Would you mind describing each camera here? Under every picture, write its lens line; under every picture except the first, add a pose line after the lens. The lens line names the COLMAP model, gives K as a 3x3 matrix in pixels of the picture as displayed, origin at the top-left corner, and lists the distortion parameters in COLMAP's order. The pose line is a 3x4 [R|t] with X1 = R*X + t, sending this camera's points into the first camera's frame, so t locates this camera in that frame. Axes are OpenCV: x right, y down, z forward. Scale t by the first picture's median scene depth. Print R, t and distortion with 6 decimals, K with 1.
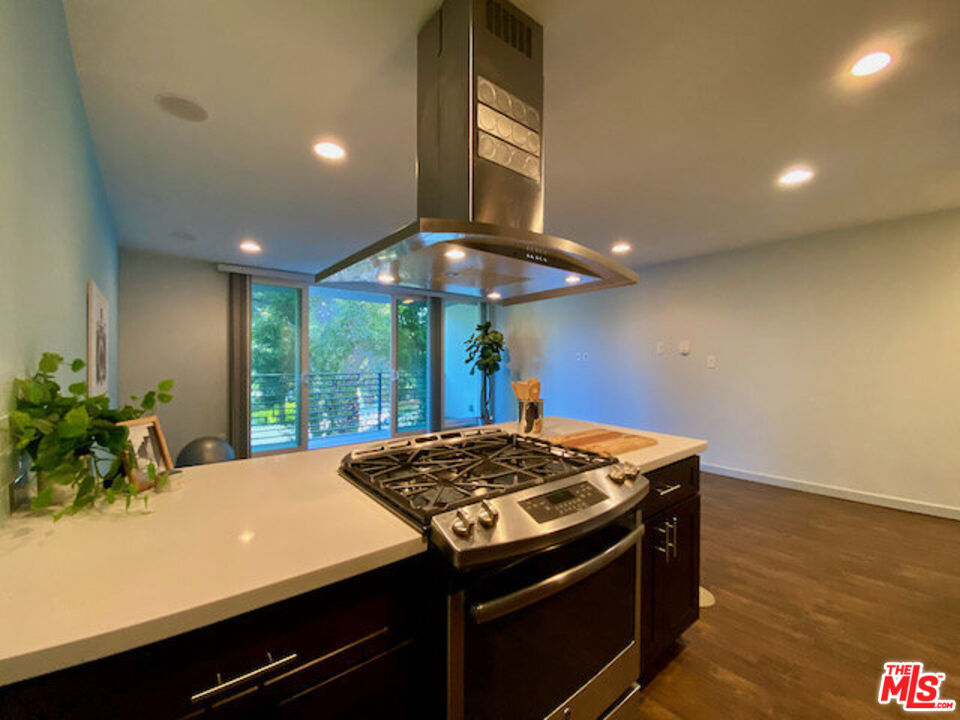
lens RADIAL K [[389.9, 0, 477.5], [0, 389.9, 359.9], [0, 0, 1]] dist [0.023647, -0.020899]
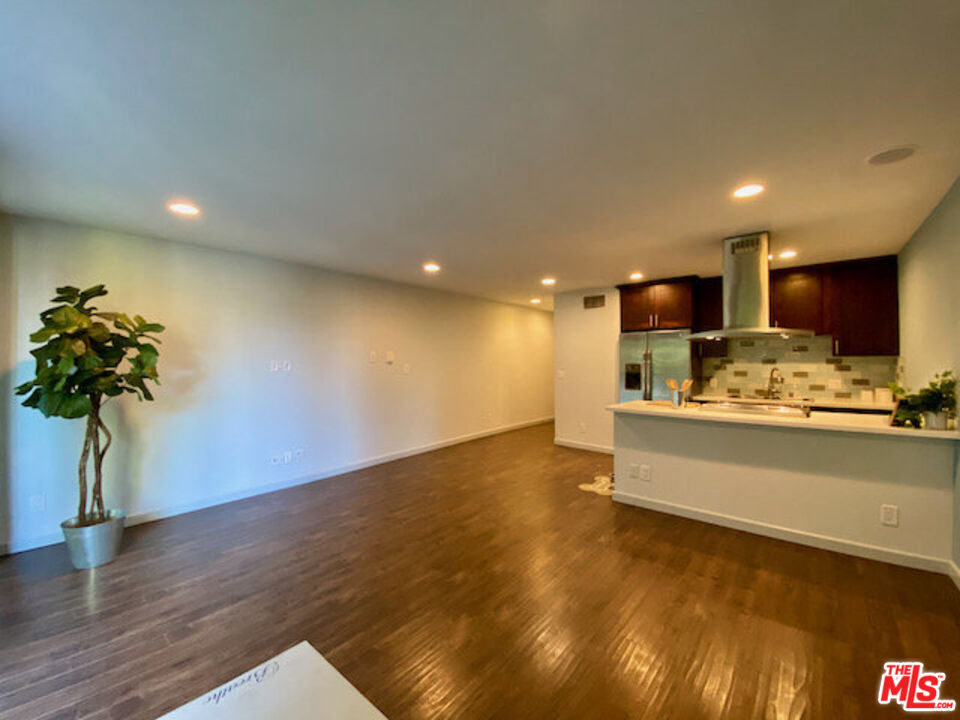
lens RADIAL K [[385.1, 0, 481.5], [0, 385.1, 358.6], [0, 0, 1]] dist [0.017380, -0.019403]
pose [[-0.176536, 0.001748, 0.984293, -0.644134], [0.006554, 0.999978, -0.000600, -0.024940], [-0.984272, 0.006345, -0.176544, 0.939246]]
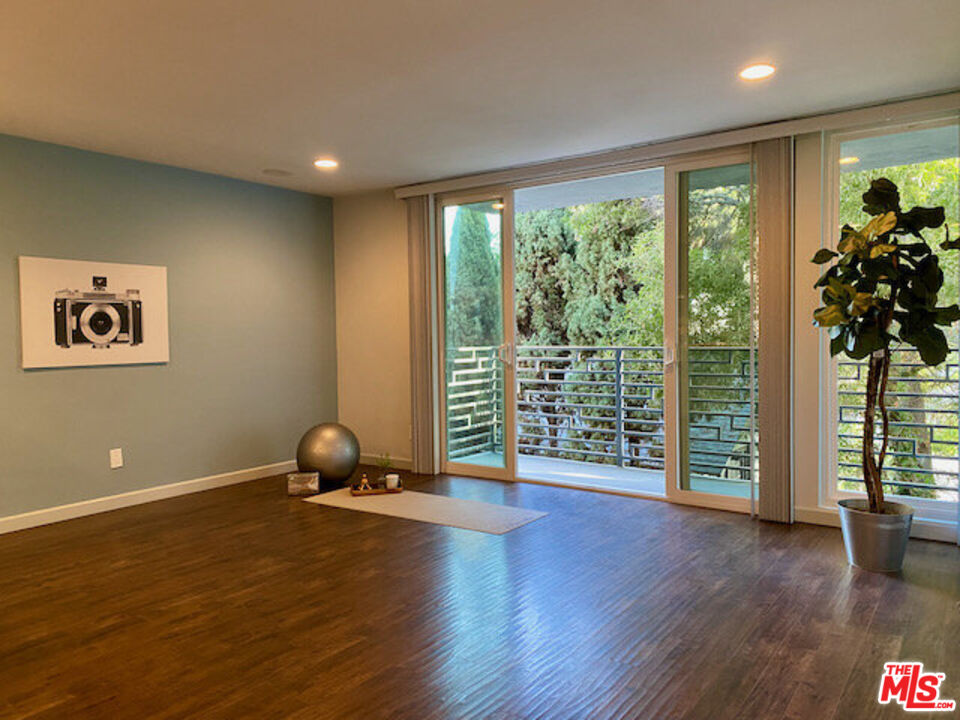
lens RADIAL K [[736.6, 0, 481.4], [0, 736.6, 356.1], [0, 0, 1]] dist [0.070814, -0.091387]
pose [[0.259008, 0.028680, -0.965449, 0.683690], [0.013192, 0.999361, 0.033227, 0.015192], [0.965785, -0.021342, 0.258465, 0.788999]]
